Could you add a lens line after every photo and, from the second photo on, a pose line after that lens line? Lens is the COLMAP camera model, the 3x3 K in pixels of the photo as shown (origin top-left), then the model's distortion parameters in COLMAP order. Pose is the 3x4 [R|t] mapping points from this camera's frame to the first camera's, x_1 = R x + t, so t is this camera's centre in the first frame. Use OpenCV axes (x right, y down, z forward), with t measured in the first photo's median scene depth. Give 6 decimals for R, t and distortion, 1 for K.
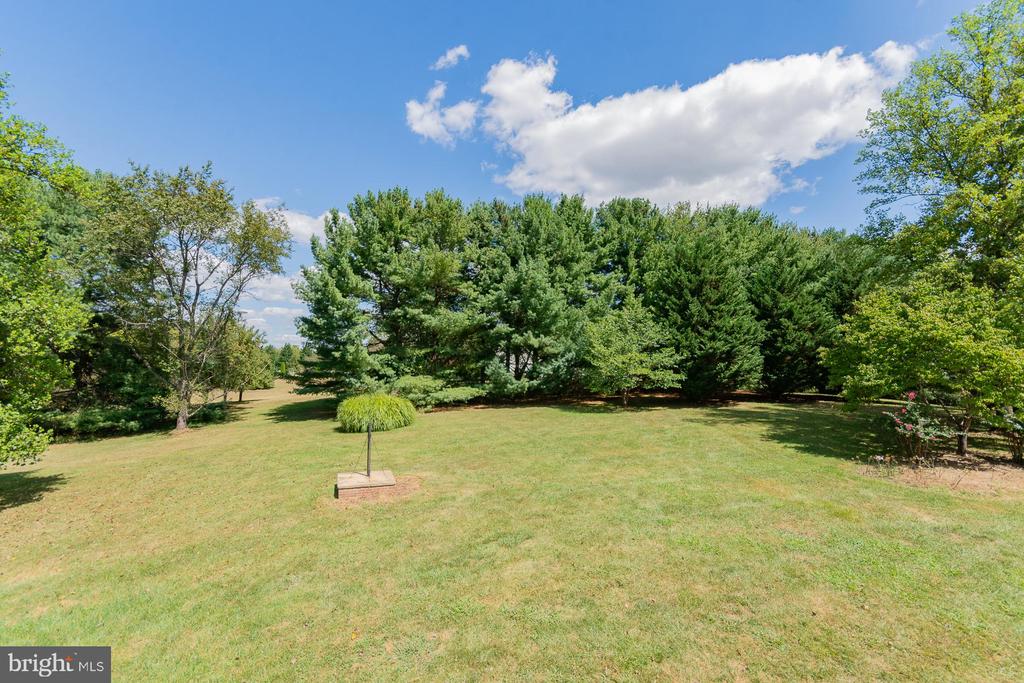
lens RADIAL K [[449.0, 0, 512.7], [0, 449.0, 344.8], [0, 0, 1]] dist [0.010505, -0.002559]
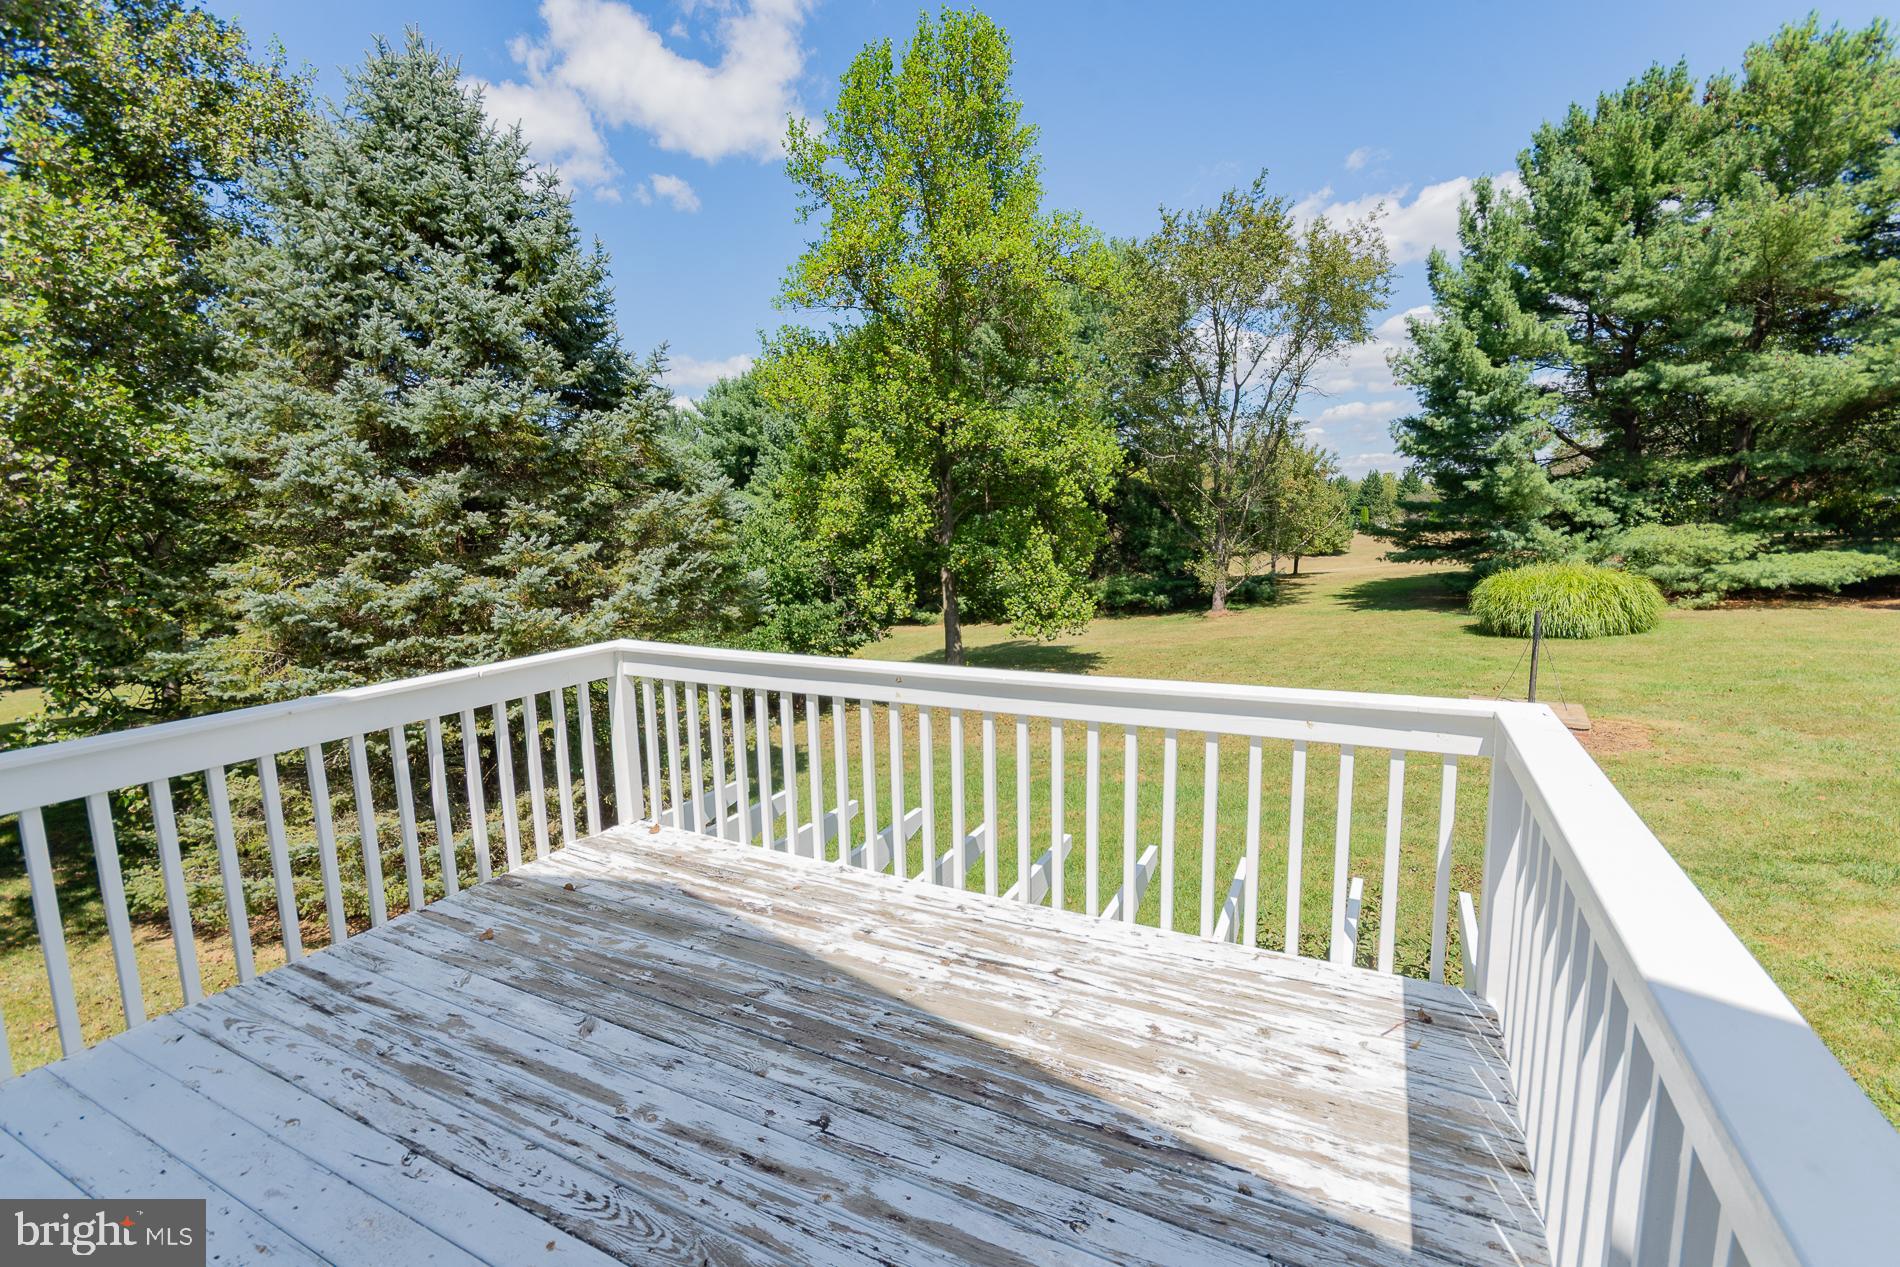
lens RADIAL K [[833.0, 0, 945.1], [0, 833.0, 641.0], [0, 0, 1]] dist [0.010505, -0.002559]
pose [[0.597297, 0.091484, -0.796785, 0.020102], [0.067649, 0.984186, 0.163713, -0.000654], [0.799162, -0.151688, 0.581663, -0.055863]]
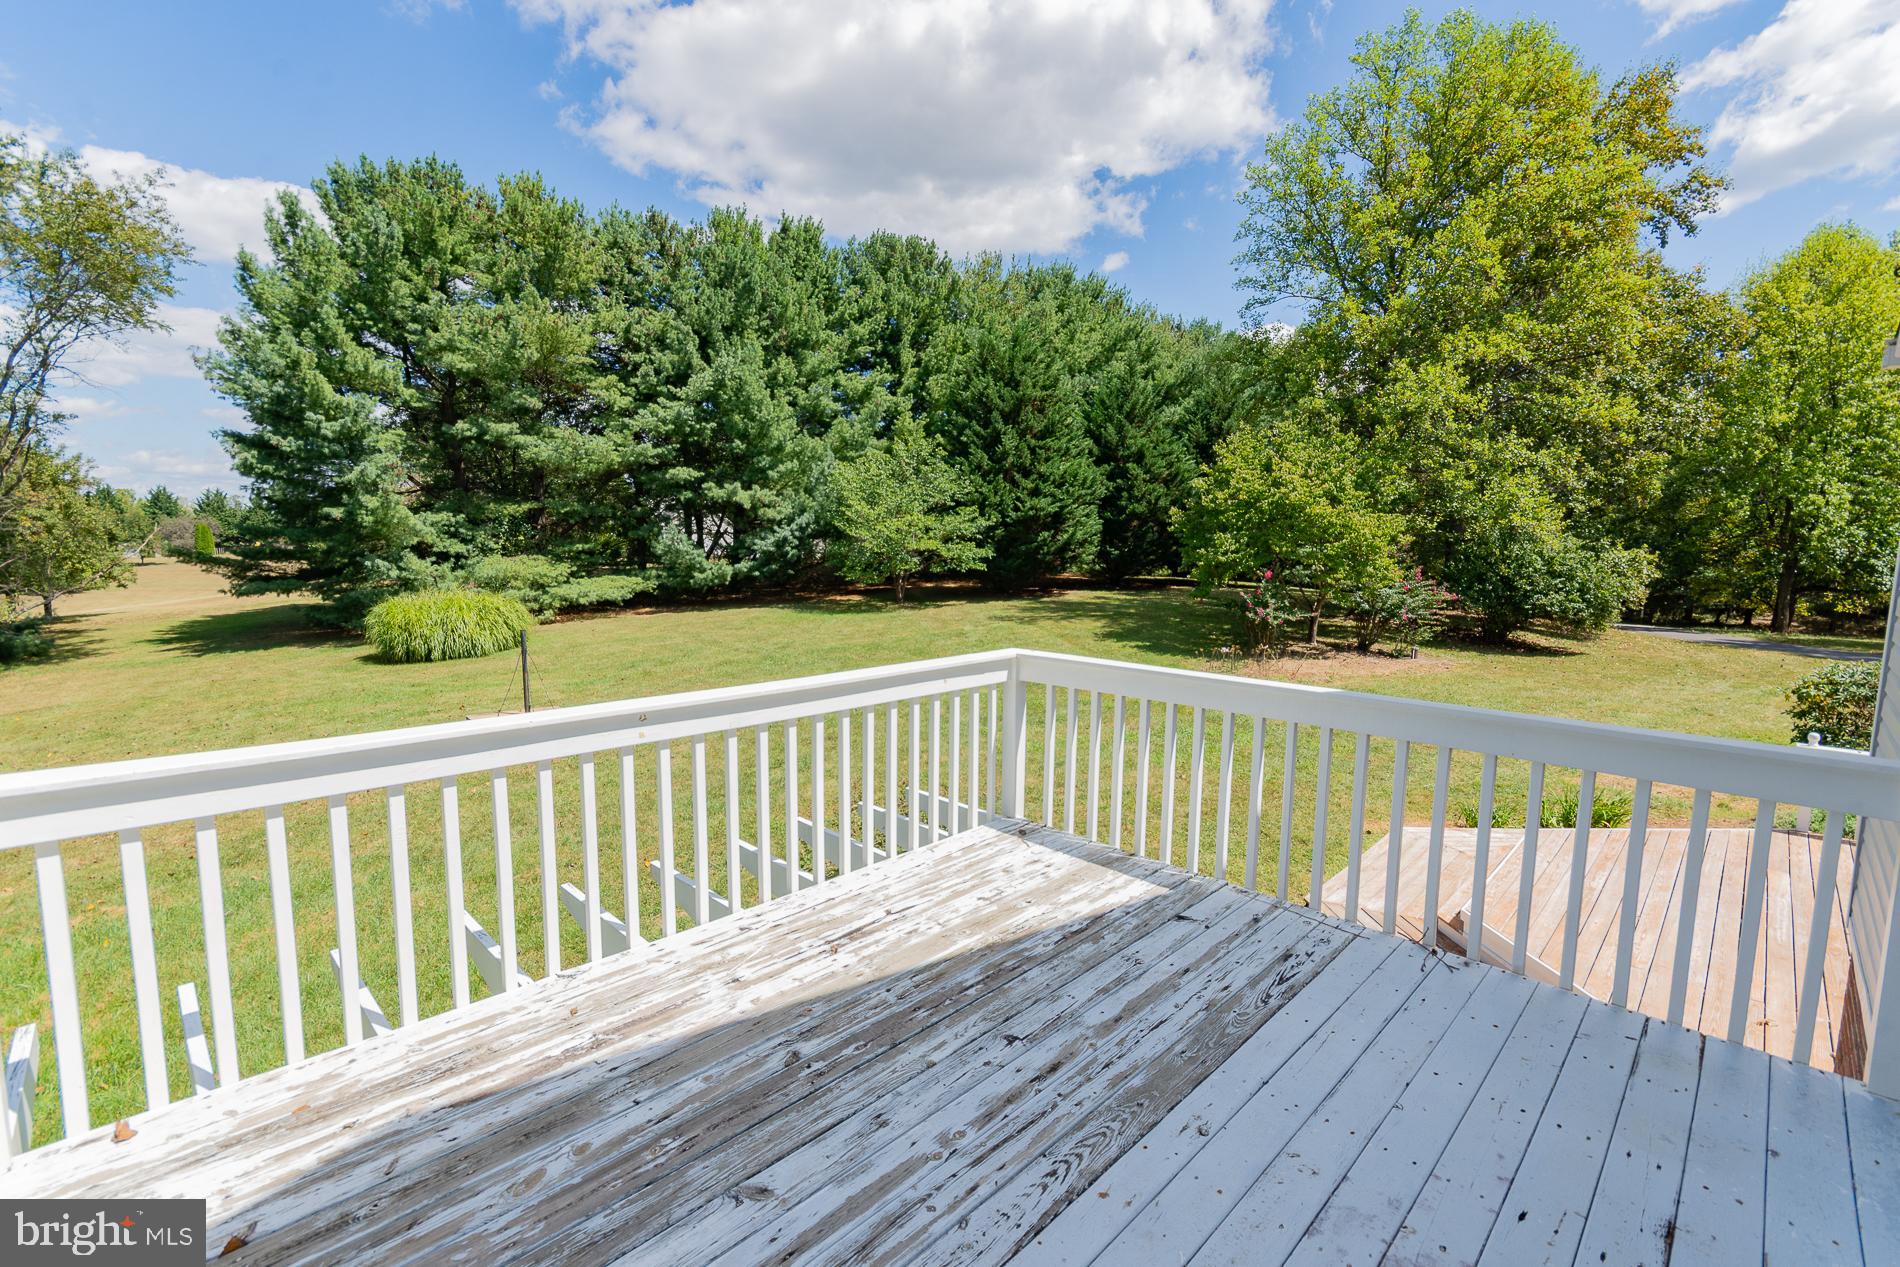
lens RADIAL K [[833.0, 0, 952.0], [0, 833.0, 636.6], [0, 0, 1]] dist [0.010505, -0.002559]
pose [[0.945176, -0.040555, 0.324034, -0.052306], [-0.013459, 0.986578, 0.162737, -0.003198], [-0.326284, -0.158176, 0.931944, -0.091158]]
